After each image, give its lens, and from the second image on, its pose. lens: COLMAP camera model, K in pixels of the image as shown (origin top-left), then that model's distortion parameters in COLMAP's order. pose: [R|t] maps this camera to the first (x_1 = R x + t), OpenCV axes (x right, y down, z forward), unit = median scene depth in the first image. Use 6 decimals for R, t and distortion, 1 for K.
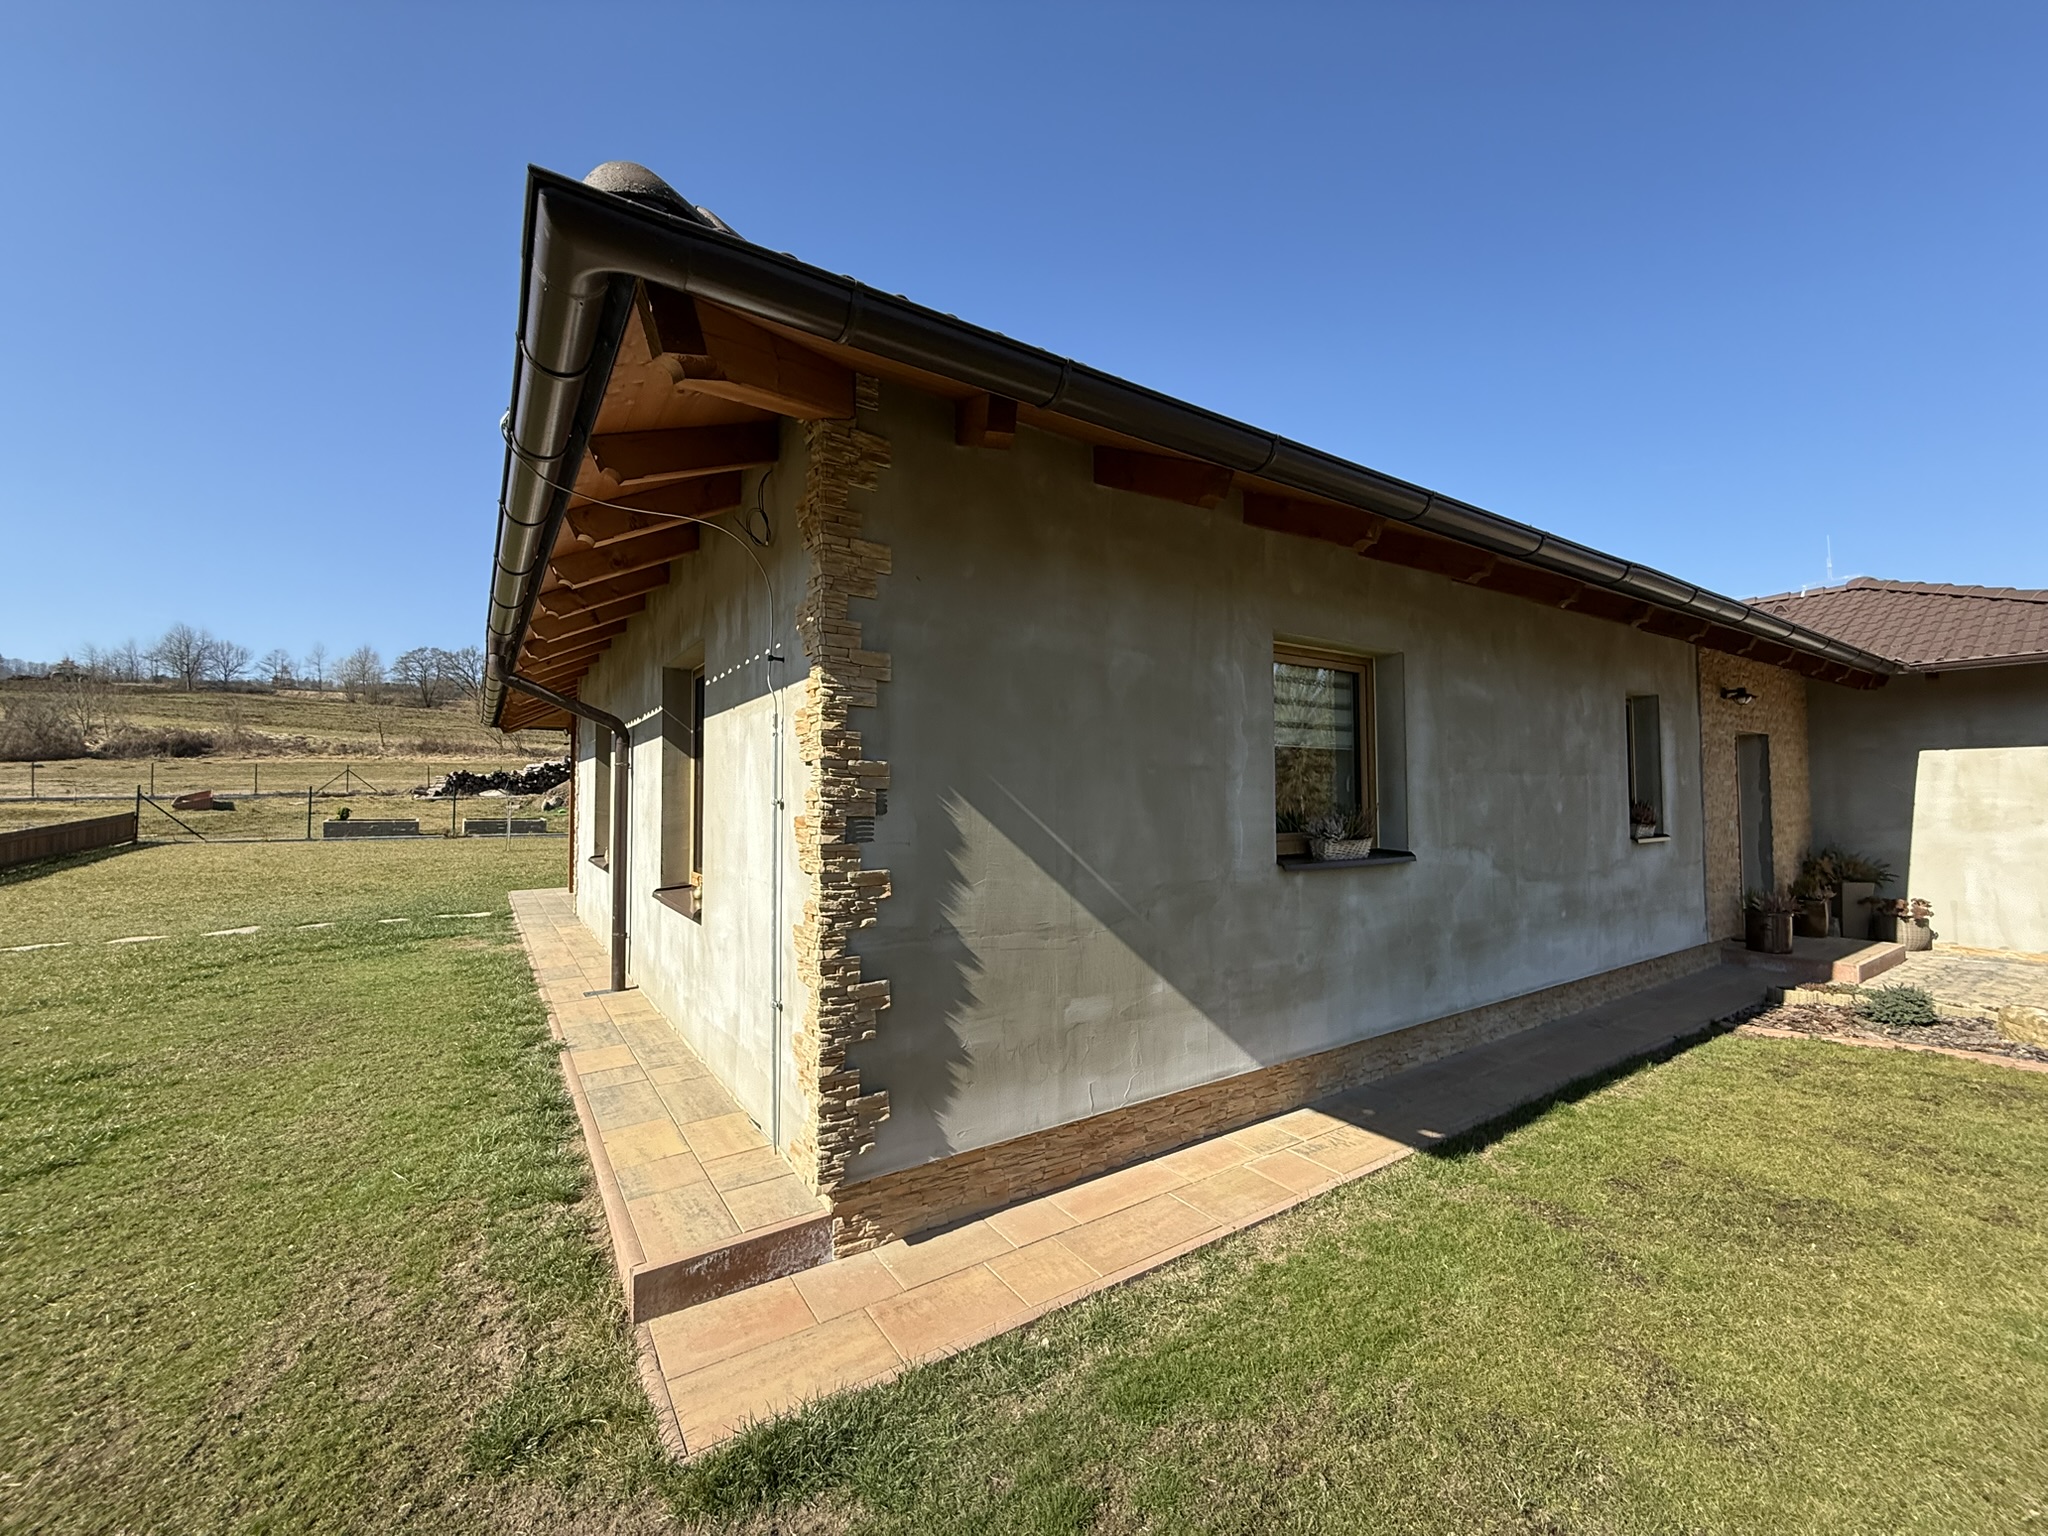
lens RADIAL K [[810.0, 0, 1024.0], [0, 810.0, 768.0], [0, 0, 1]] dist [-0.000658, -0.000065]
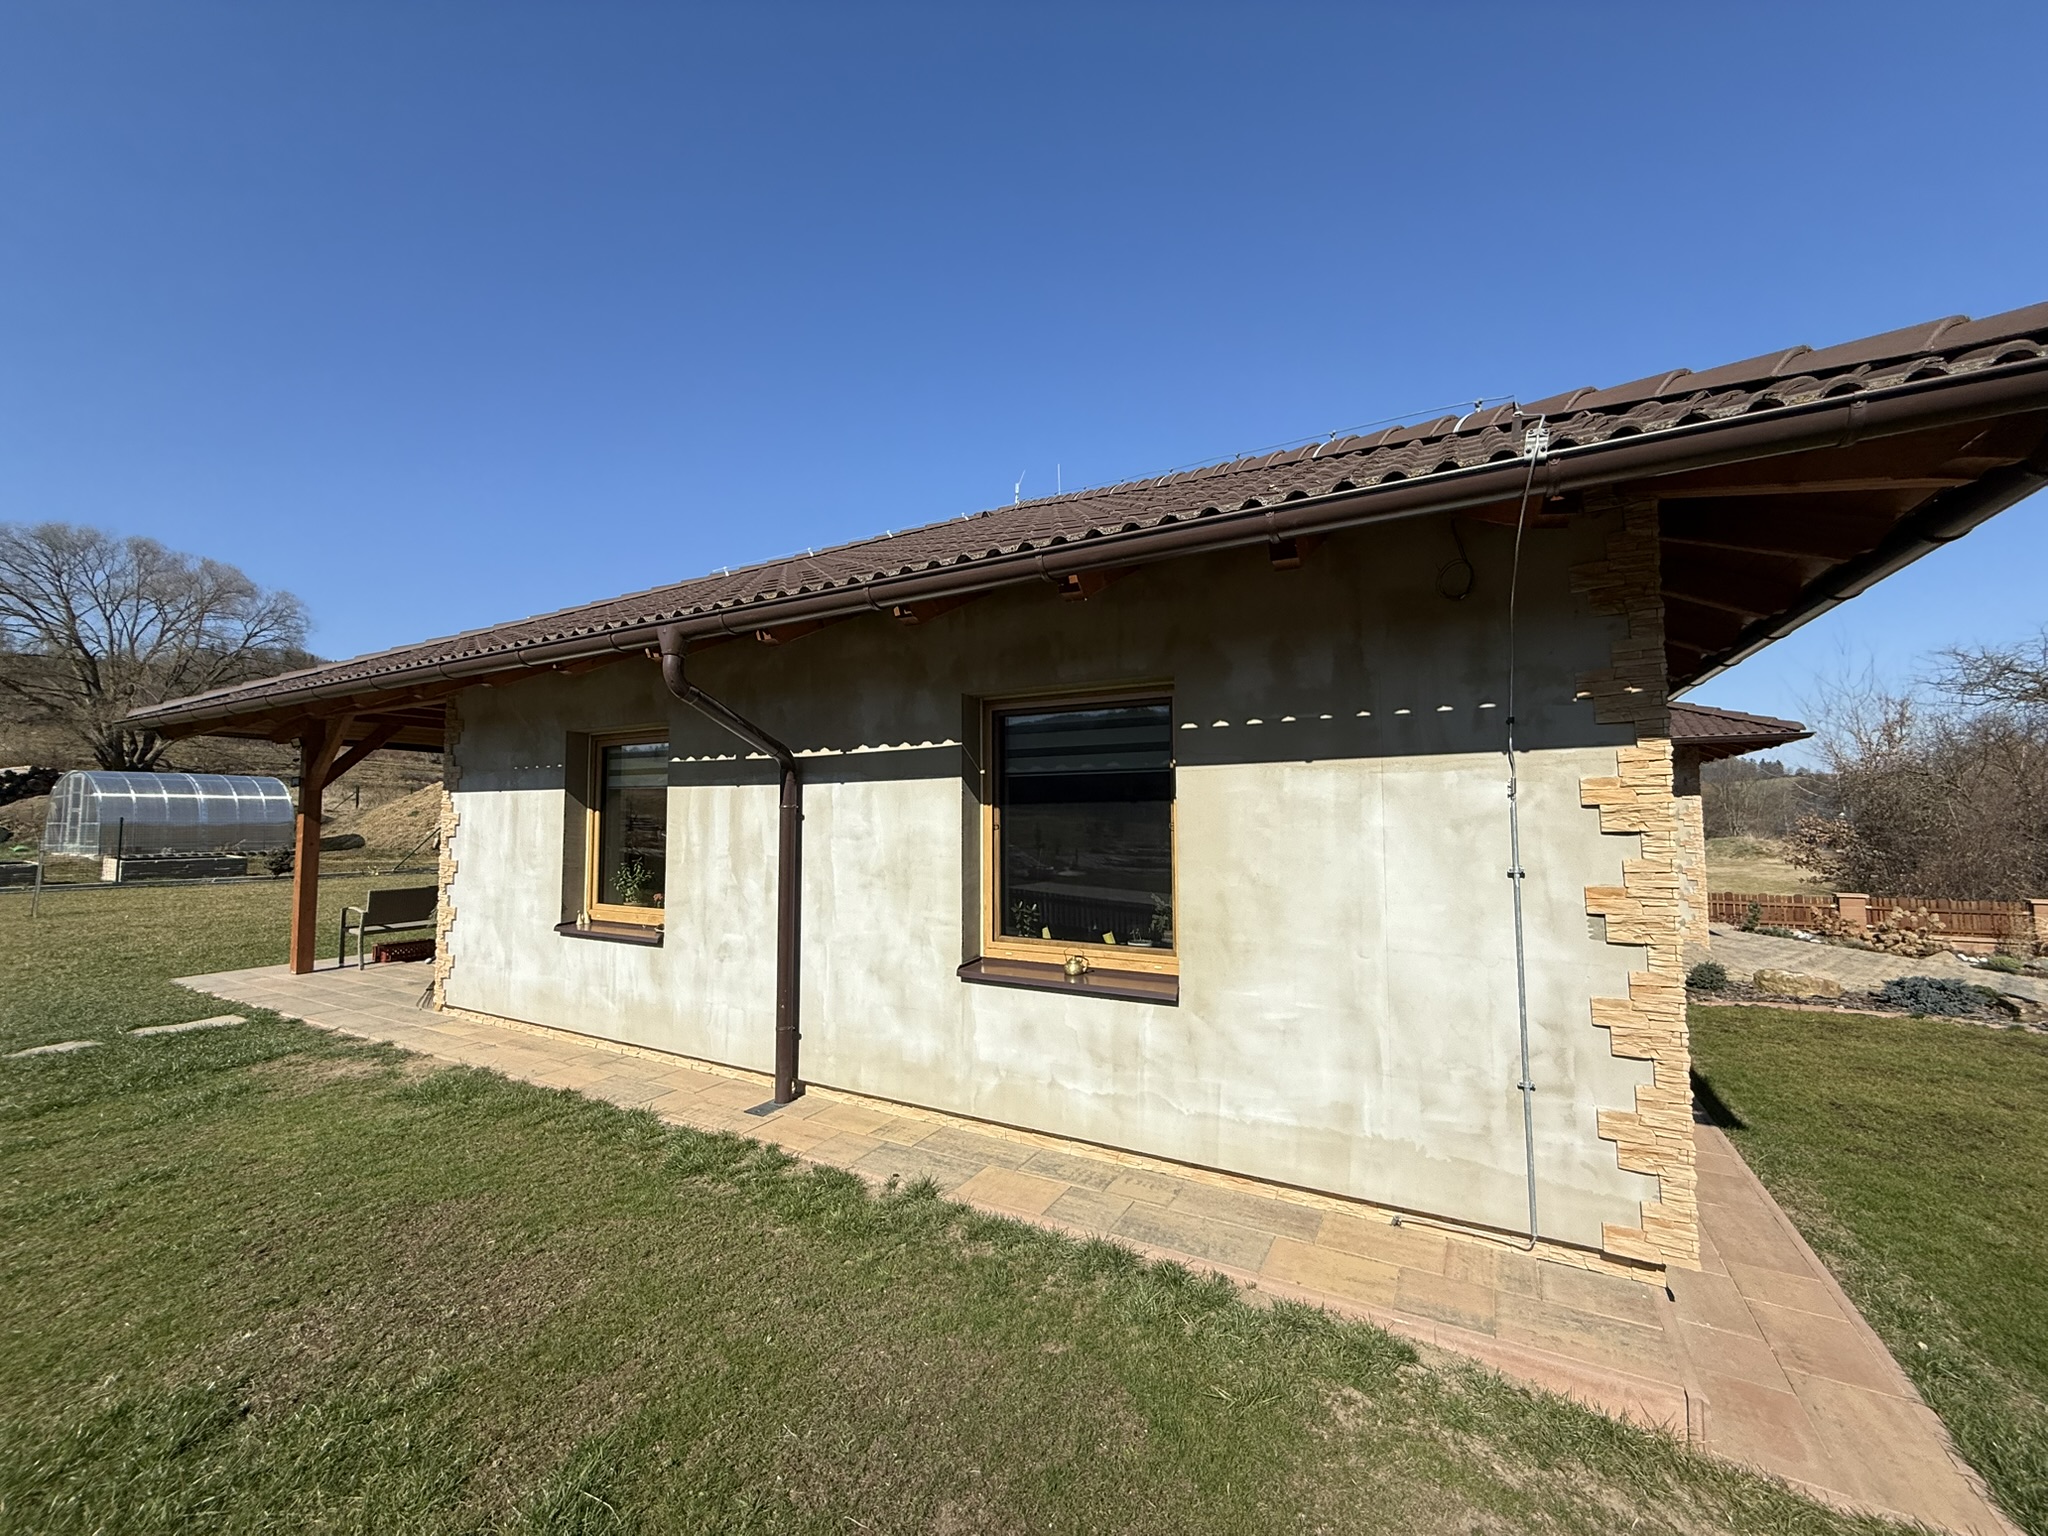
lens RADIAL K [[810.0, 0, 1024.0], [0, 810.0, 768.0], [0, 0, 1]] dist [-0.000658, -0.000065]
pose [[0.898421, 0.024517, 0.438451, -0.859668], [-0.012670, 0.999472, -0.029927, -0.029352], [-0.438953, 0.021332, 0.898257, 0.271644]]
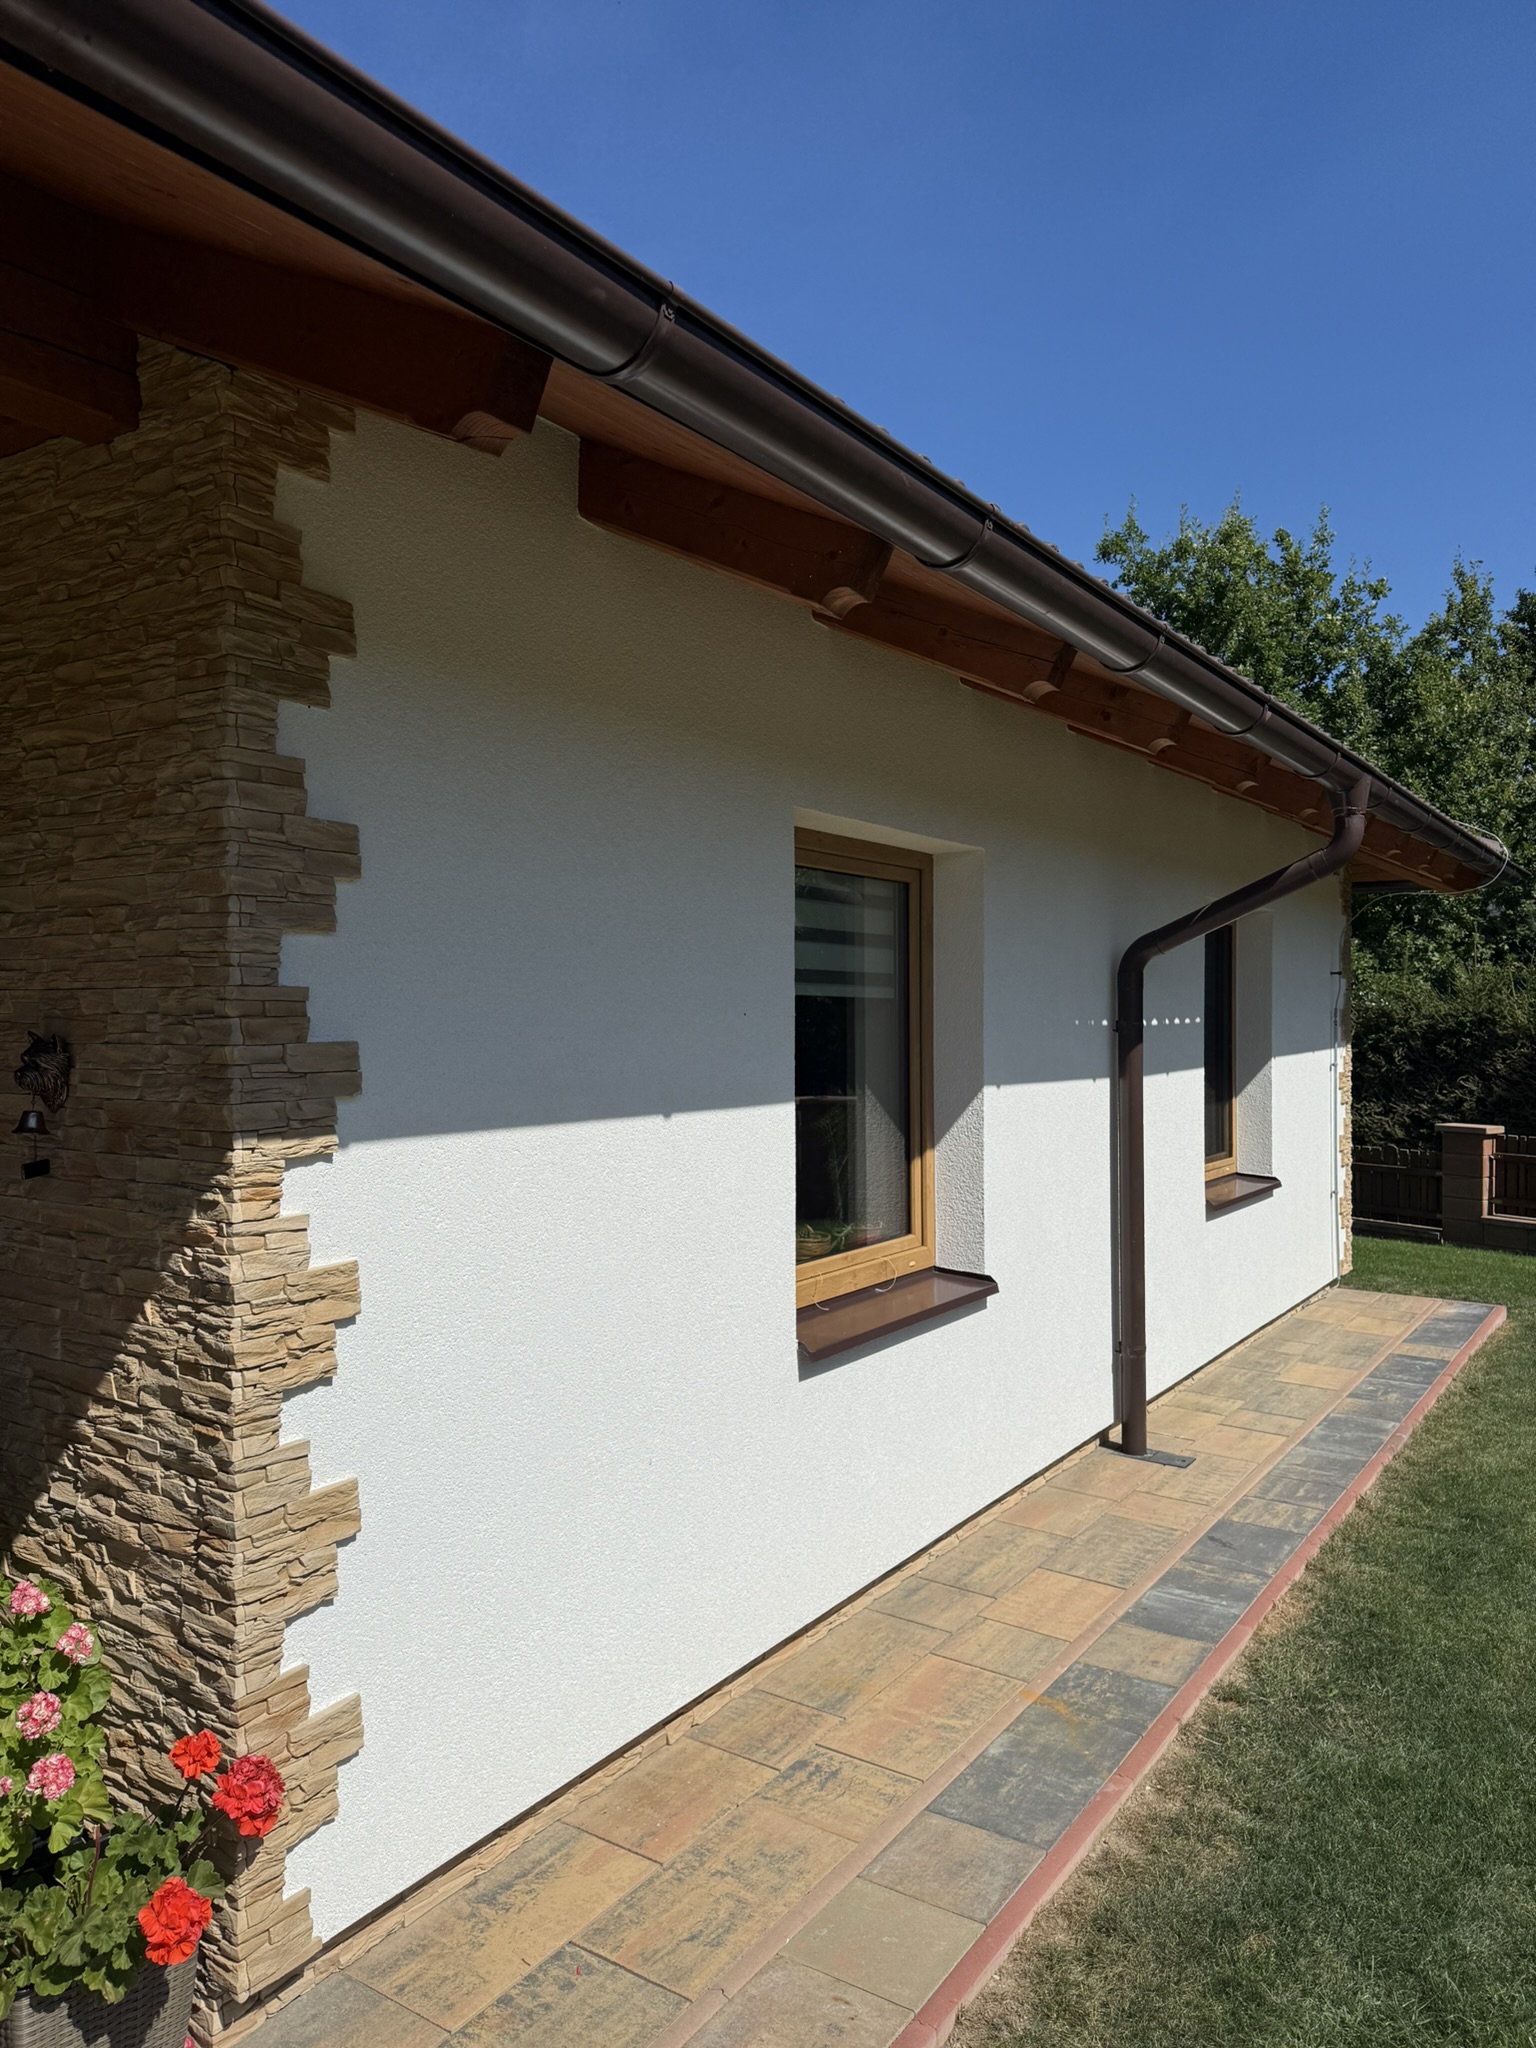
lens RADIAL K [[1402.7, 0, 768.0], [0, 1402.7, 1024.0], [0, 0, 1]] dist [0.149516, -0.264718]
pose [[-0.366359, 0.009503, 0.930425, -1.724838], [-0.014647, 0.999765, -0.015979, 0.019025], [-0.930358, -0.019482, -0.366133, 2.113207]]
